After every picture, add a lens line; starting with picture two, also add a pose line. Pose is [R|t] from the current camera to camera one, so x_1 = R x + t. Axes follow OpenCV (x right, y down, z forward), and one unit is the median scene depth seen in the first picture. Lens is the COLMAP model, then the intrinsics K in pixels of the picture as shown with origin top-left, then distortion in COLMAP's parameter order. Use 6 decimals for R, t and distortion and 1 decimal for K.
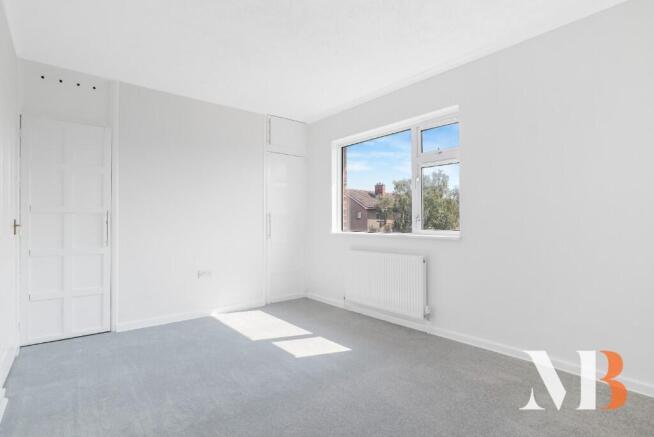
lens RADIAL K [[339.2, 0, 327.0], [0, 339.2, 218.5], [0, 0, 1]] dist [-0.004830, -0.000664]
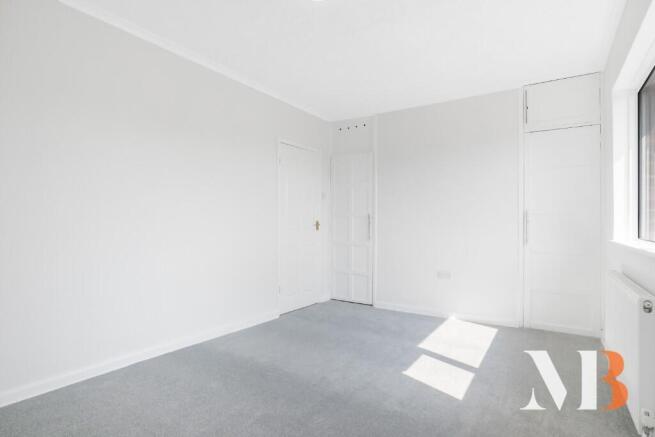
lens RADIAL K [[336.8, 0, 327.5], [0, 336.8, 223.7], [0, 0, 1]] dist [-0.000385, 0.001073]
pose [[0.299517, 0.003286, -0.954085, 0.491245], [0.005729, 0.999970, 0.005243, 0.005047], [0.954074, -0.007036, 0.299489, 0.377633]]
